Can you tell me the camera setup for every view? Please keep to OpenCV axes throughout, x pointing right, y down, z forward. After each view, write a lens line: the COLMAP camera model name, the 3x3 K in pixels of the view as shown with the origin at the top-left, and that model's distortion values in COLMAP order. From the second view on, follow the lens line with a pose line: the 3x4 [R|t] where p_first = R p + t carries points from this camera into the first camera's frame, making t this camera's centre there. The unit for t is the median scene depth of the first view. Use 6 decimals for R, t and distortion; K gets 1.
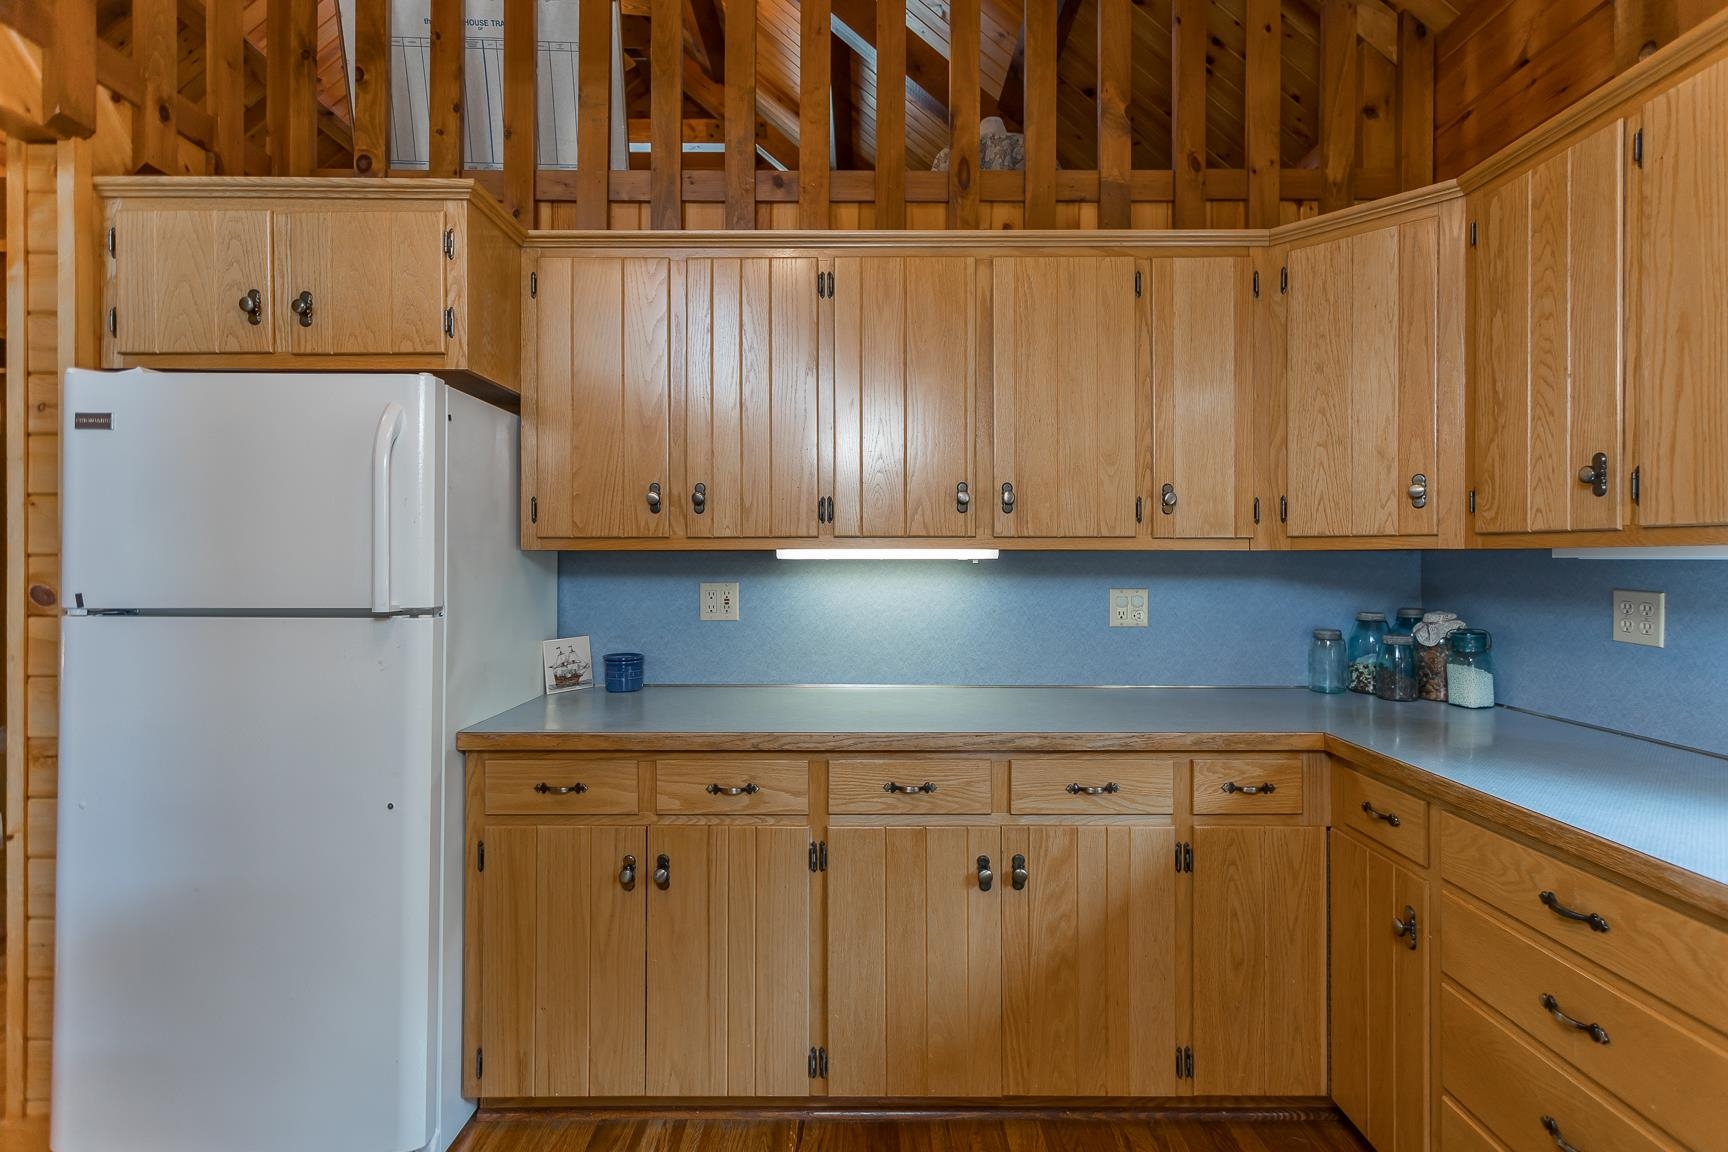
lens RADIAL K [[839.0, 0, 864.9], [0, 839.0, 553.3], [0, 0, 1]] dist [0.002250, 0.000335]
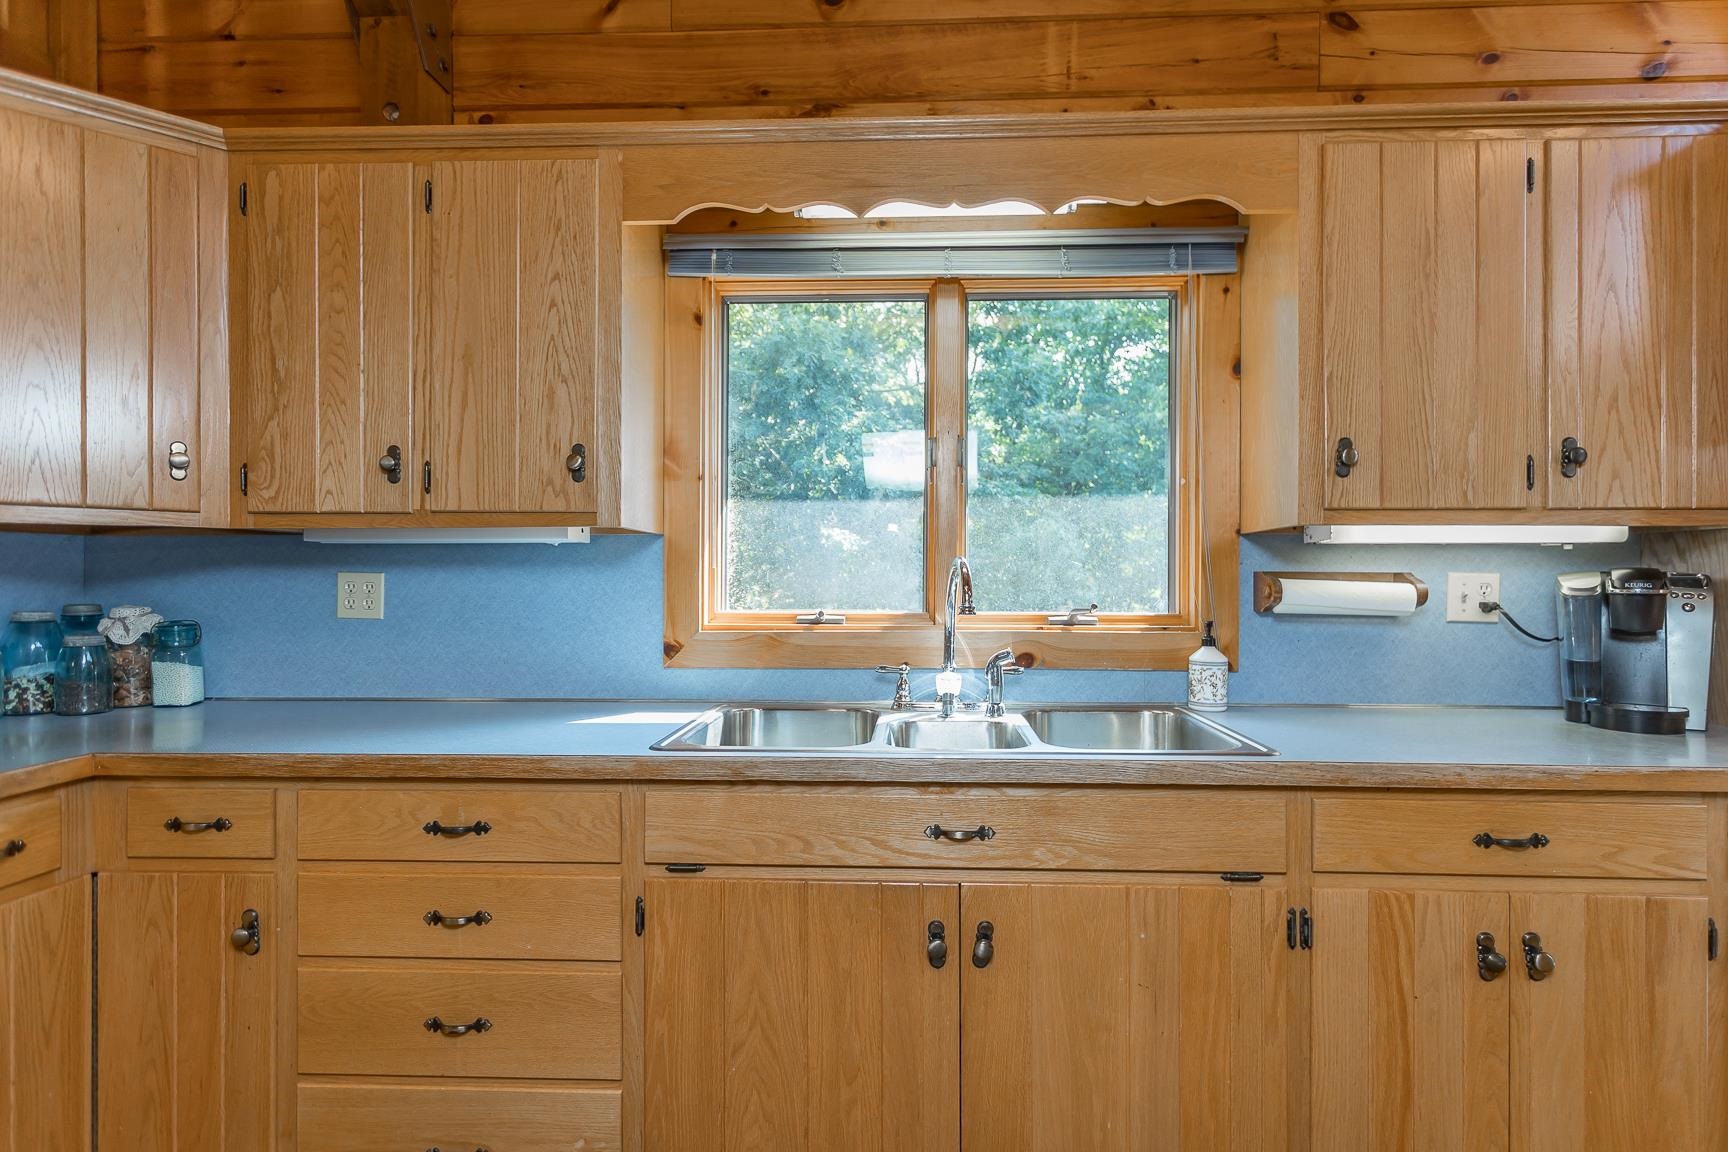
lens RADIAL K [[887.4, 0, 866.5], [0, 887.4, 581.2], [0, 0, 1]] dist [0.002313, 0.000773]
pose [[0.046373, -0.003178, 0.998919, -0.268856], [-0.004303, 0.999985, 0.003381, 0.051605], [-0.998915, -0.004455, 0.046359, 0.263748]]
